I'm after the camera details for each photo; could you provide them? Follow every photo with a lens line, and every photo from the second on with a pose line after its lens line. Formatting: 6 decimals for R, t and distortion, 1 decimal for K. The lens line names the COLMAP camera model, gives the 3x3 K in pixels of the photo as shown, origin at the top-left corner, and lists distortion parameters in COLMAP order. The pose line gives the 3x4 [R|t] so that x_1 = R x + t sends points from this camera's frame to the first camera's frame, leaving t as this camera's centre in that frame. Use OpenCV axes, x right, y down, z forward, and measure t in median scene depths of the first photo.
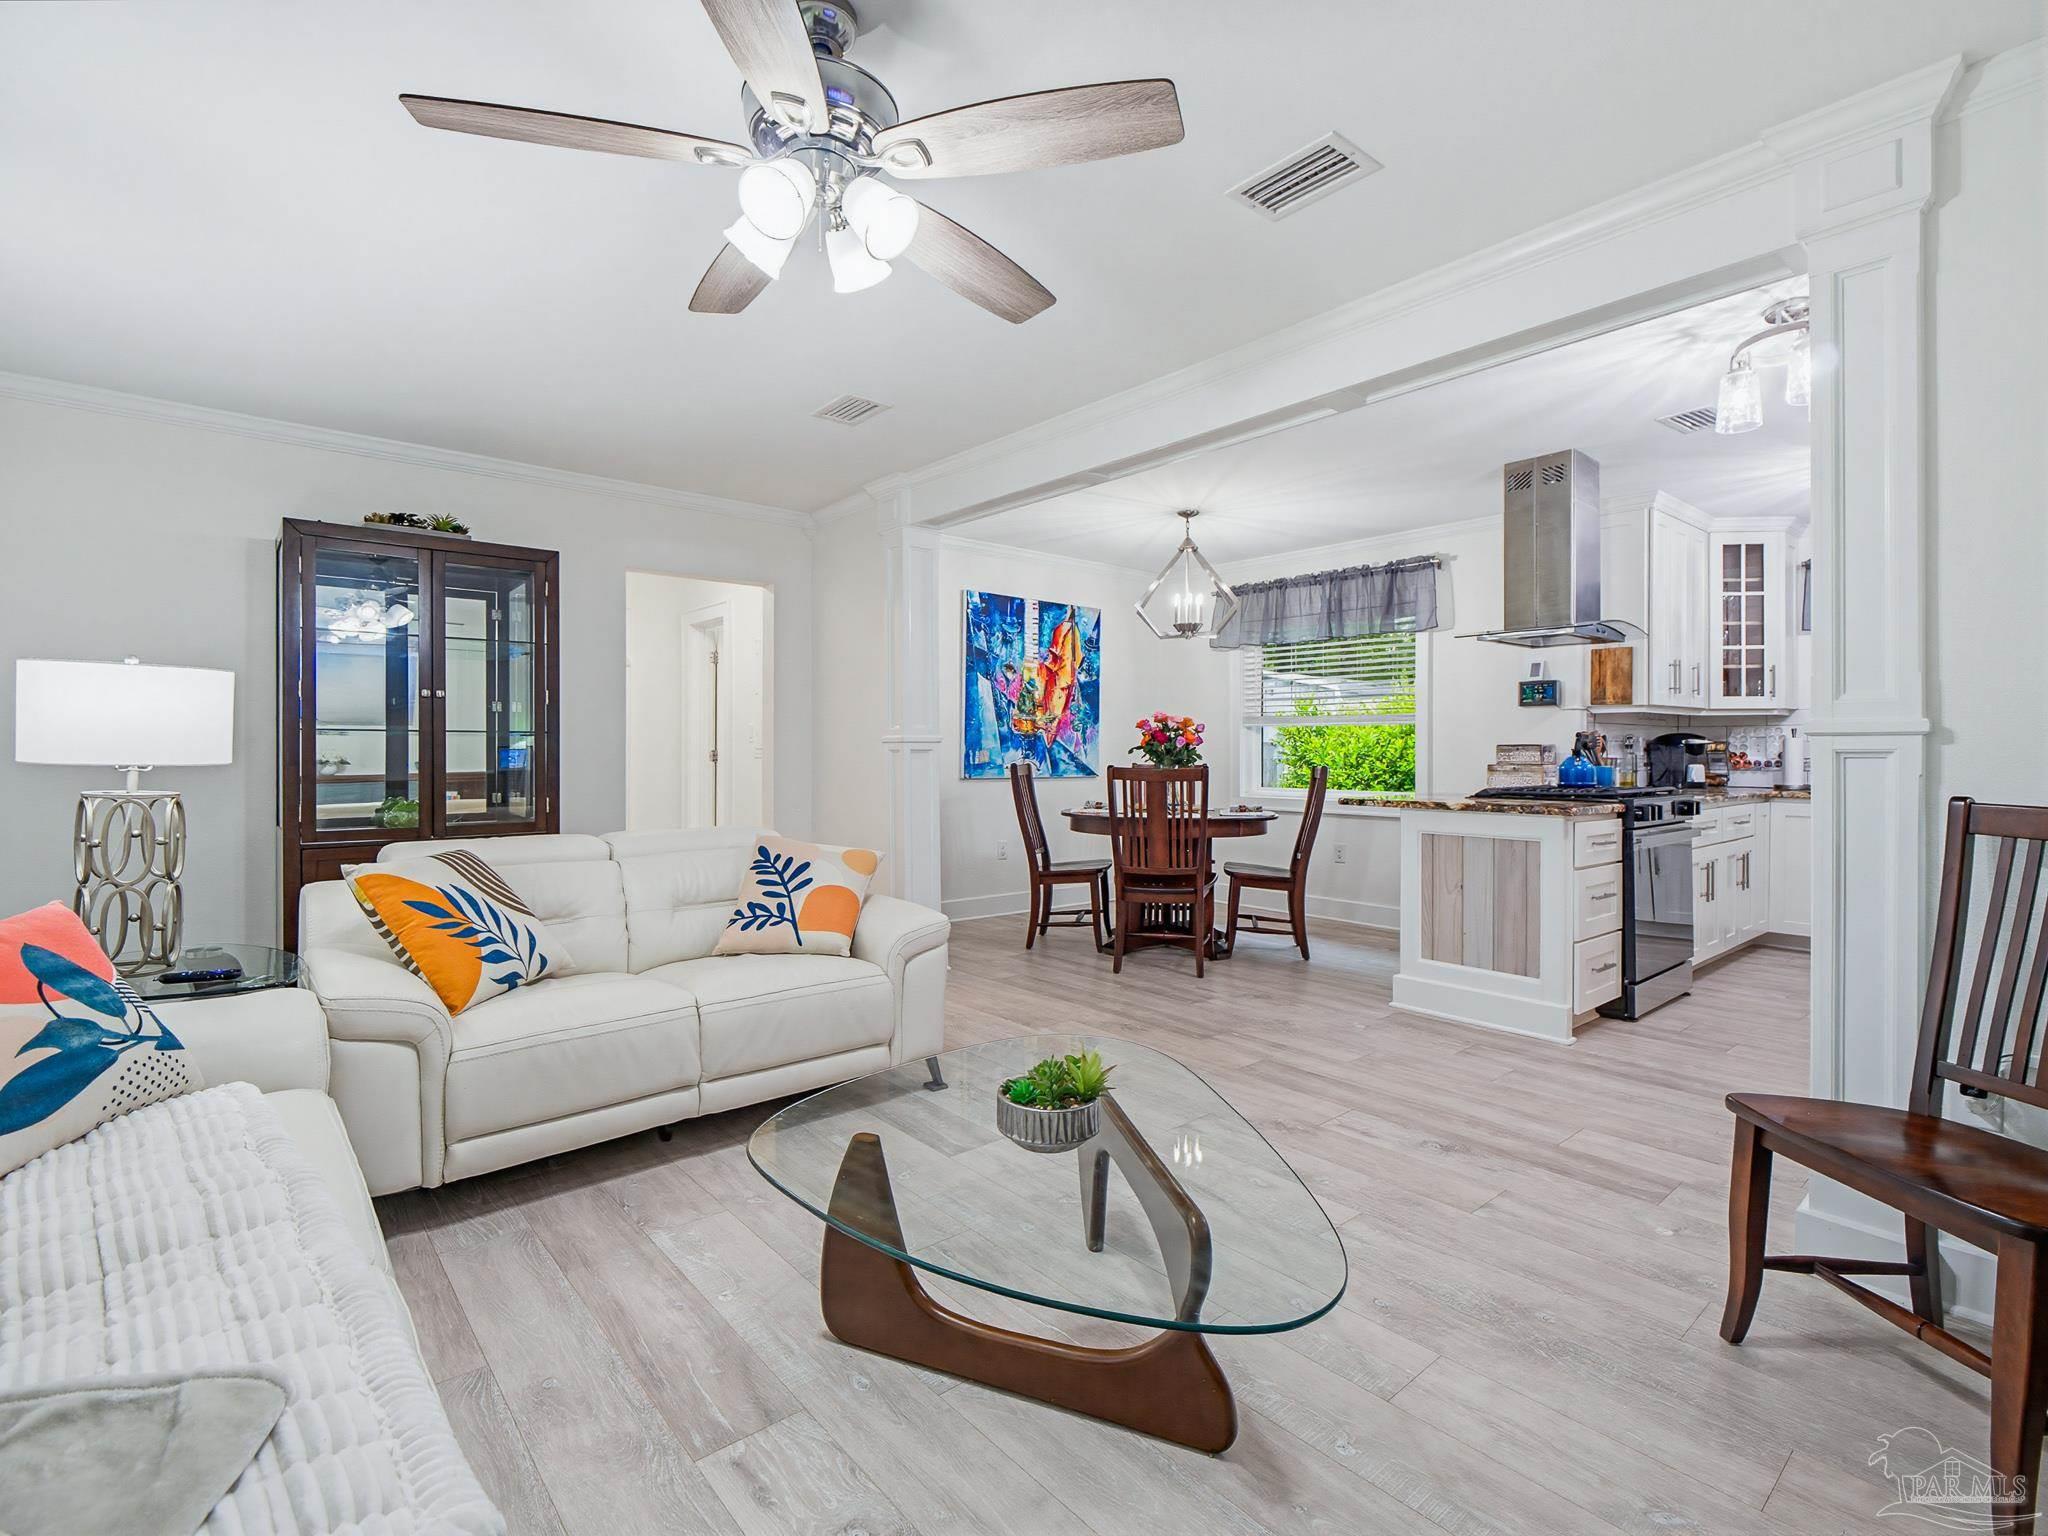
lens RADIAL K [[965.7, 0, 1024.0], [0, 965.7, 768.0], [0, 0, 1]] dist [-0.002671, -0.000364]
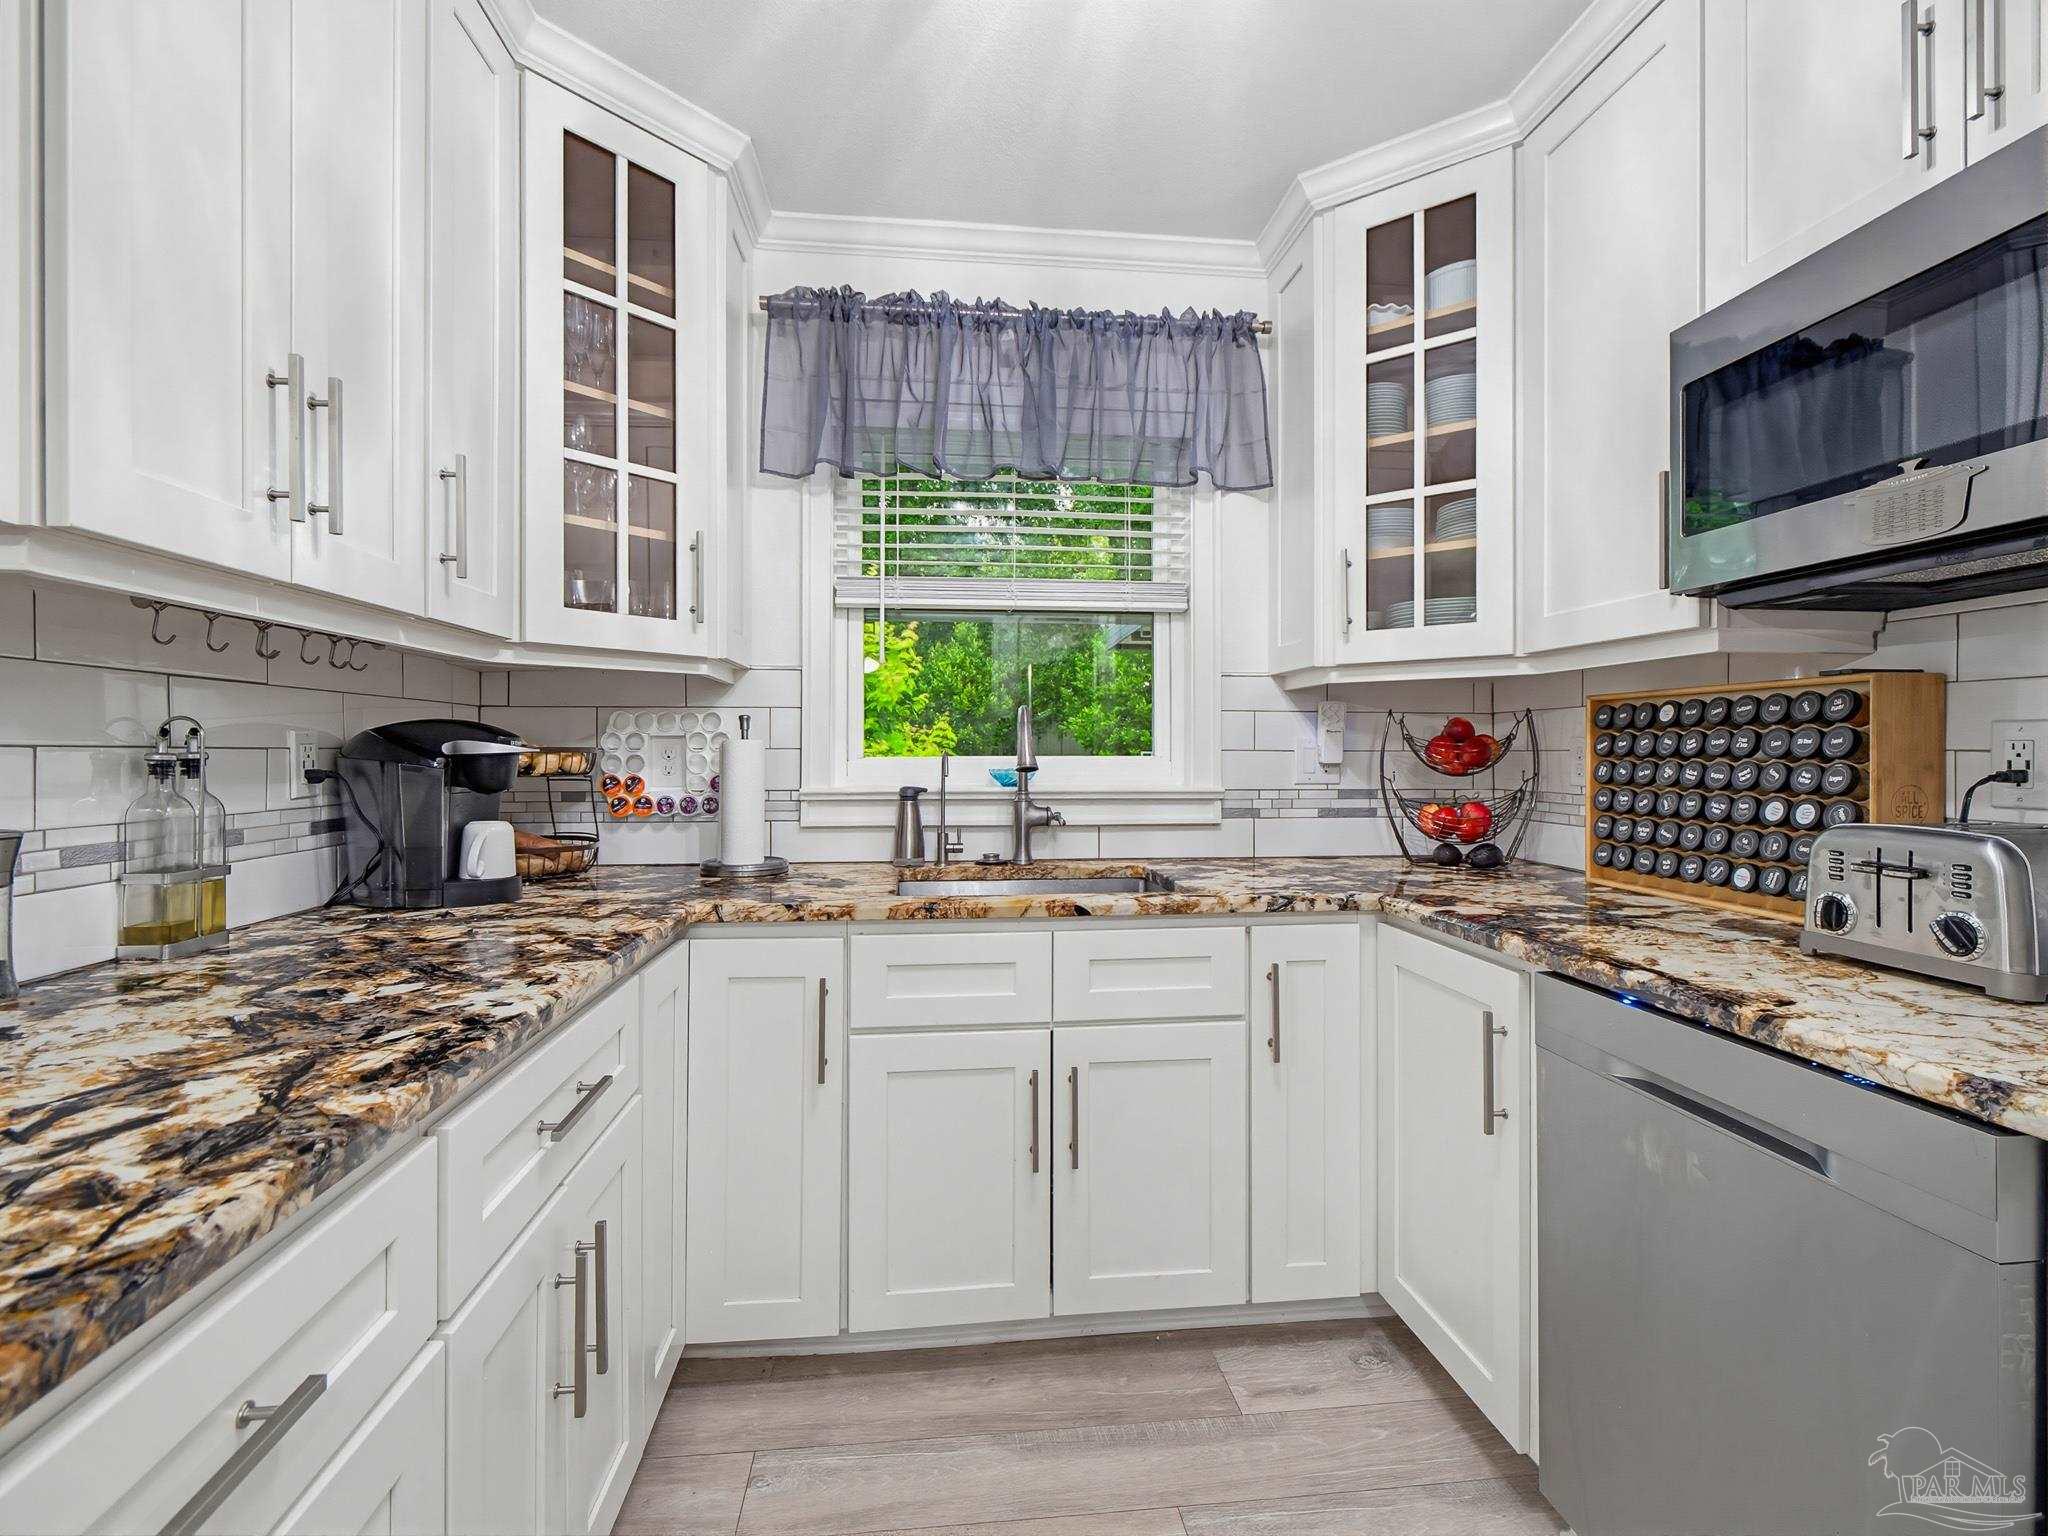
lens RADIAL K [[965.7, 0, 1024.0], [0, 965.7, 768.0], [0, 0, 1]] dist [-0.002671, -0.000364]
pose [[0.558278, -0.010237, 0.829591, 0.537898], [0.001354, 0.999934, 0.011428, -0.024384], [-0.829653, -0.005257, 0.558255, 0.687617]]
